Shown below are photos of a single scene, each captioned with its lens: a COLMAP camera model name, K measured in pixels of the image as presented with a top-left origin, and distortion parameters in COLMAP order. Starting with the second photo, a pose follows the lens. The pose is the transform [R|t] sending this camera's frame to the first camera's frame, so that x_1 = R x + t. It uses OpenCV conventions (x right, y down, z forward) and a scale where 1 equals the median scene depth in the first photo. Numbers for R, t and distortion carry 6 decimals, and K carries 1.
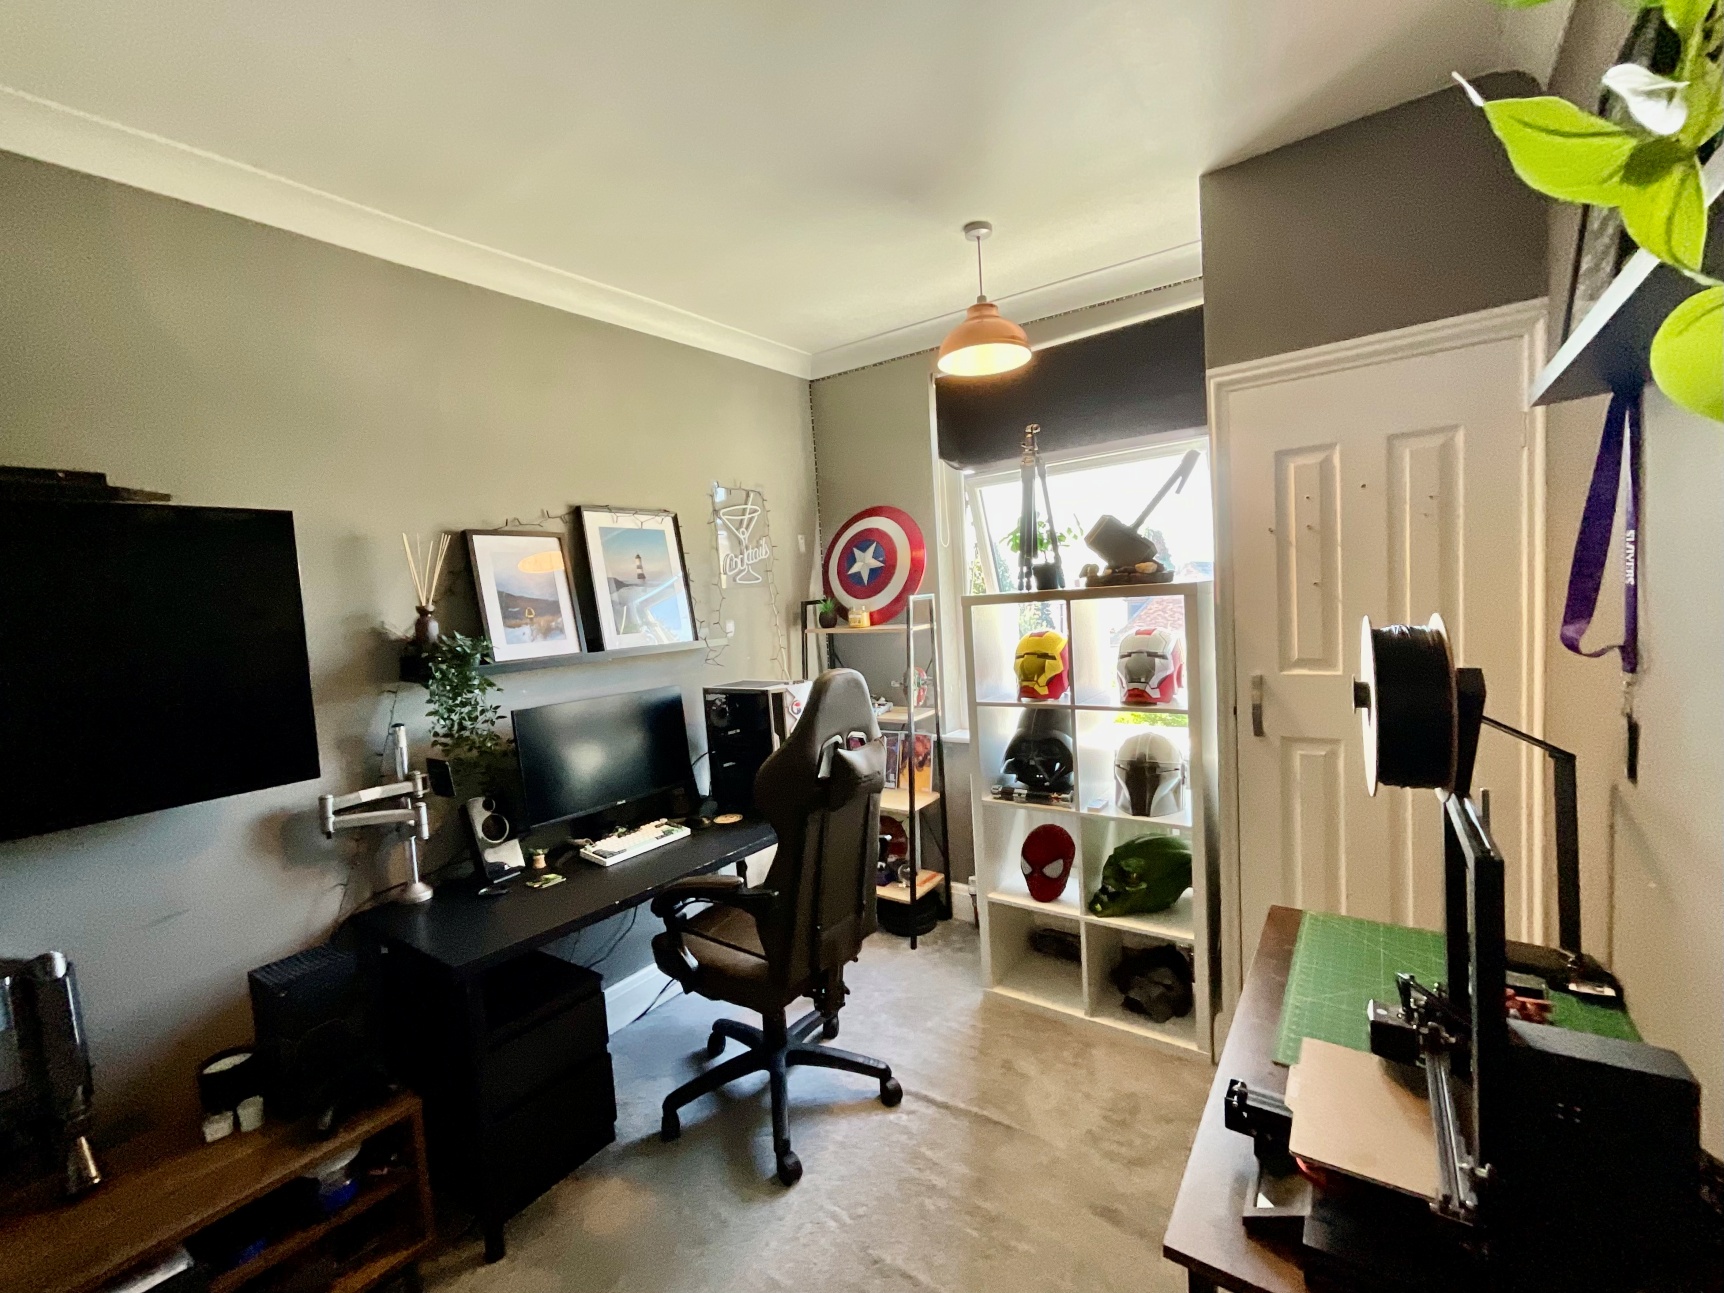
lens RADIAL K [[688.2, 0, 868.6], [0, 688.2, 665.5], [0, 0, 1]] dist [-0.020309, -0.000127]
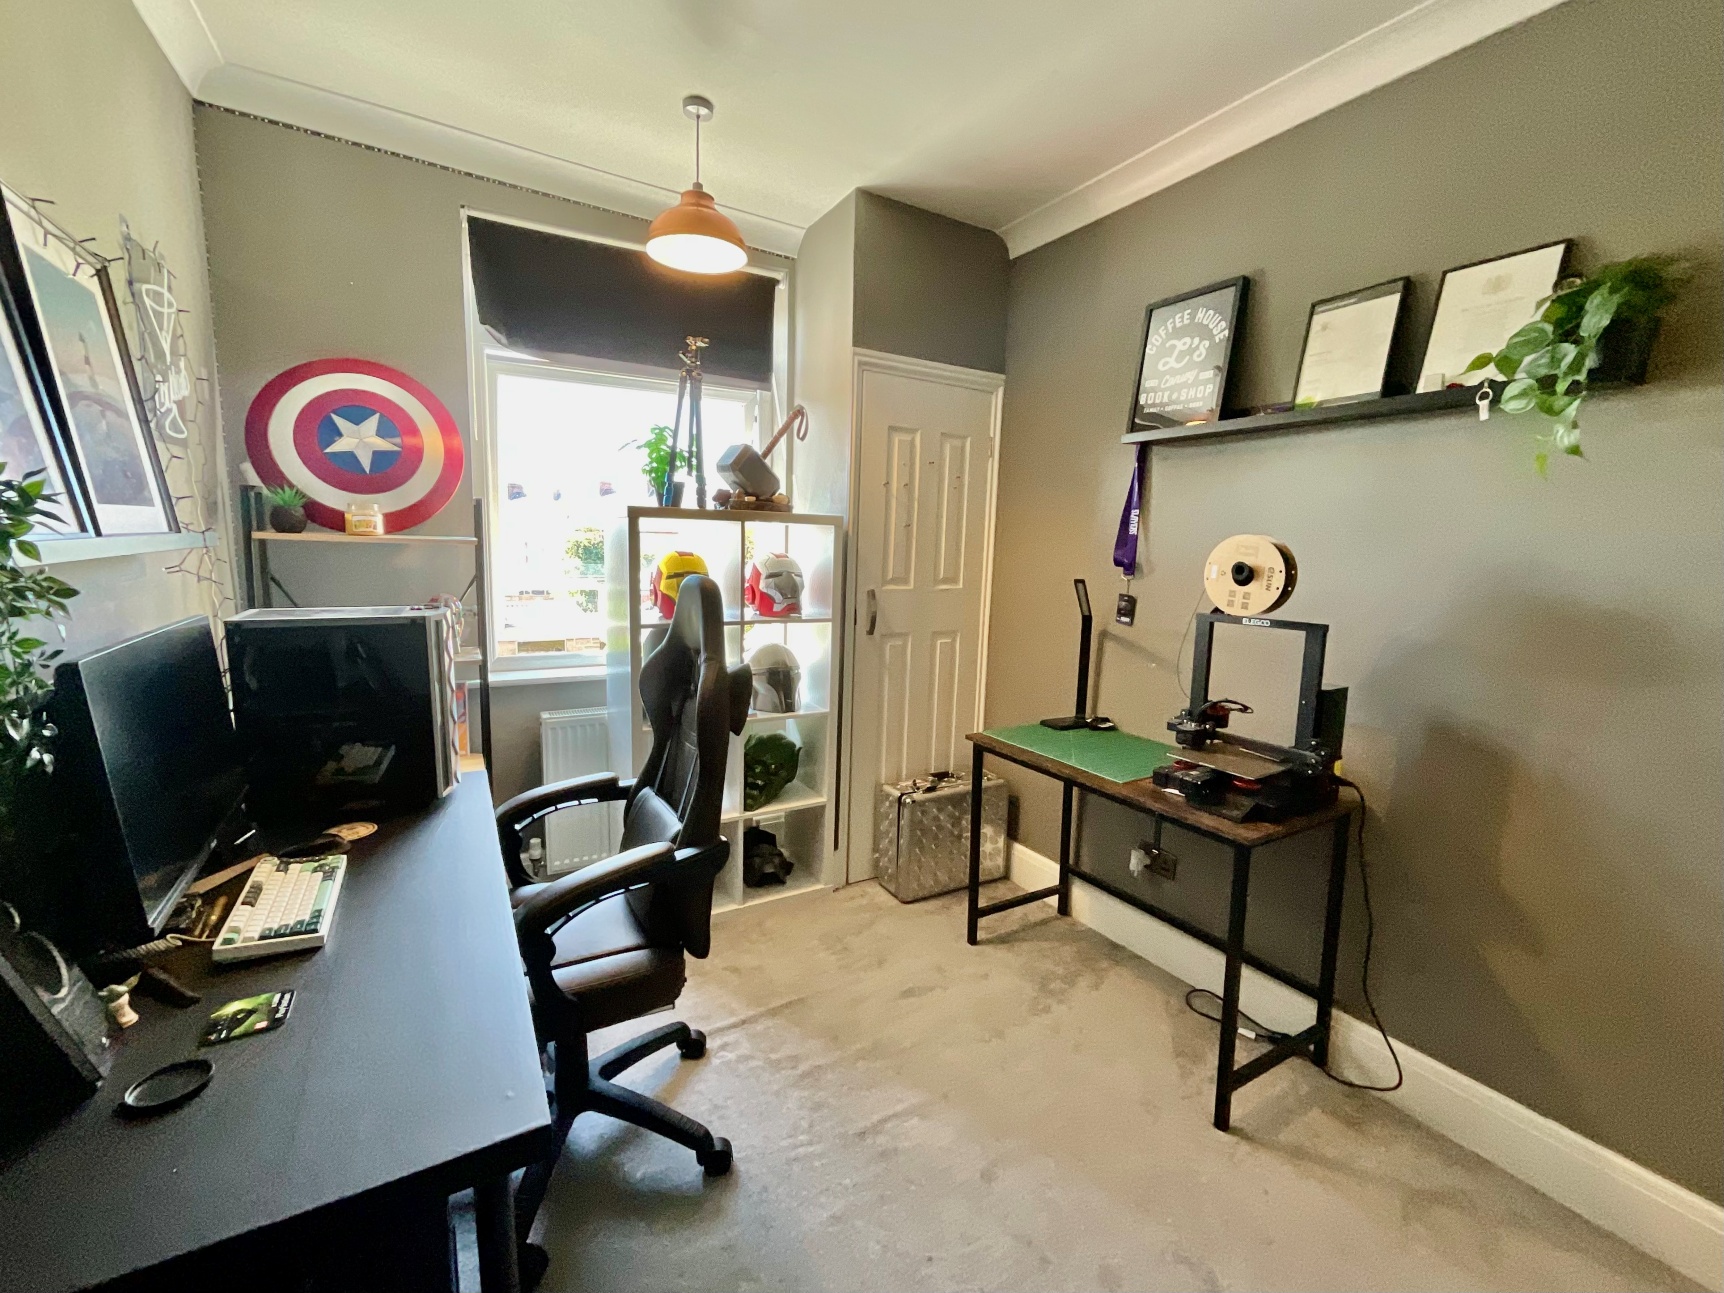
lens RADIAL K [[696.6, 0, 861.7], [0, 696.6, 654.9], [0, 0, 1]] dist [-0.001553, -0.000757]
pose [[0.434929, -0.075334, 0.897308, -0.615039], [0.027559, 0.997141, 0.070358, 0.040730], [-0.900043, -0.005871, 0.435761, 0.364659]]
